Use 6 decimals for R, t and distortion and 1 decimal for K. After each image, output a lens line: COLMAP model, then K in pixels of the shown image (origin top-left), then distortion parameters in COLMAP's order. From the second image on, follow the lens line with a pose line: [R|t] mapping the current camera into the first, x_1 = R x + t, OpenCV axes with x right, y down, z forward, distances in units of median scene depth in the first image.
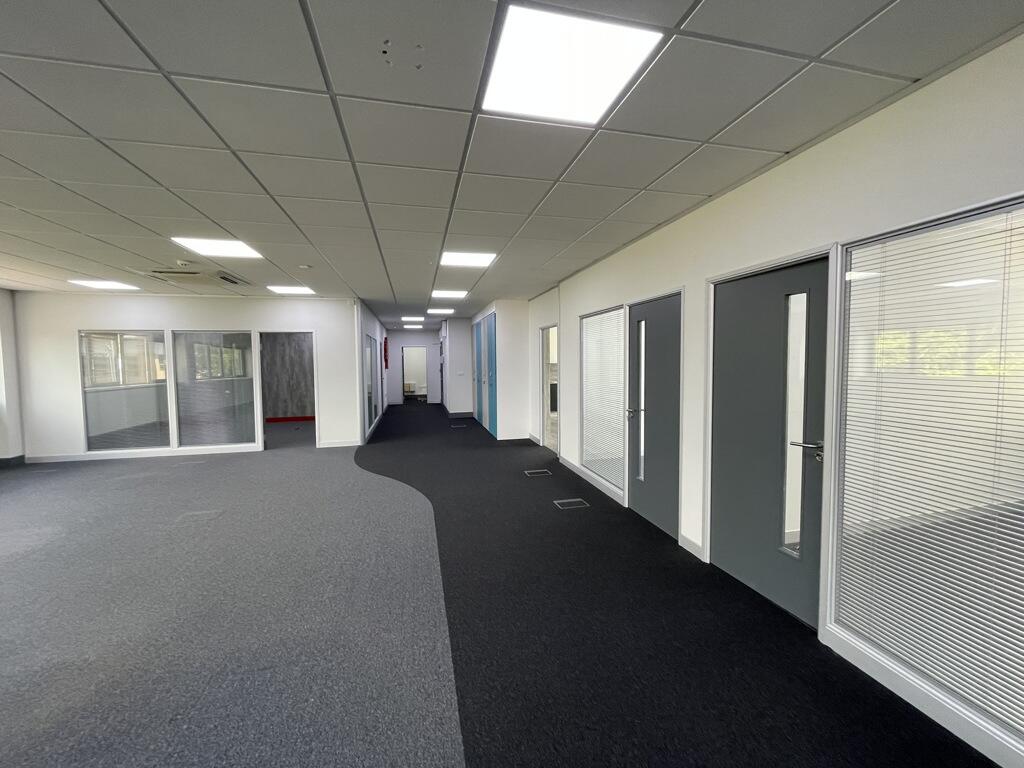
lens RADIAL K [[413.5, 0, 514.0], [0, 413.5, 382.0], [0, 0, 1]] dist [0.000259, -0.000004]
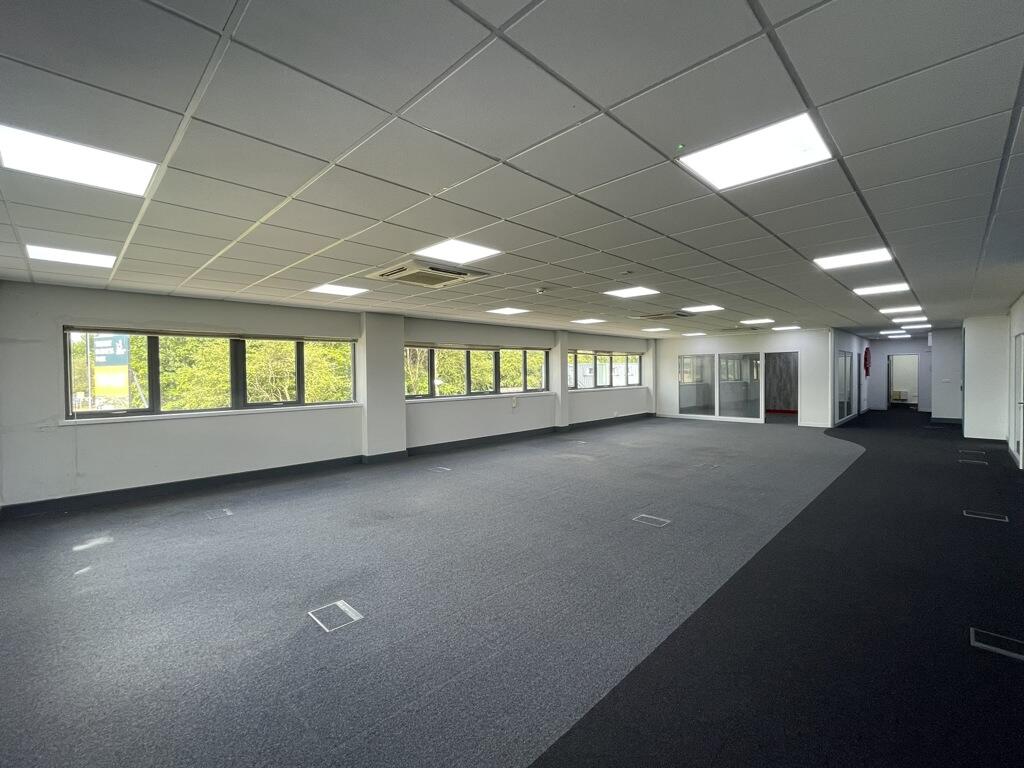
lens RADIAL K [[446.3, 0, 513.2], [0, 446.3, 382.1], [0, 0, 1]] dist [-0.001696, -0.000116]
pose [[0.527959, 0.022214, -0.848979, 0.361747], [-0.037688, 0.999286, 0.002710, 0.029209], [0.848433, 0.030565, 0.528420, -0.768129]]
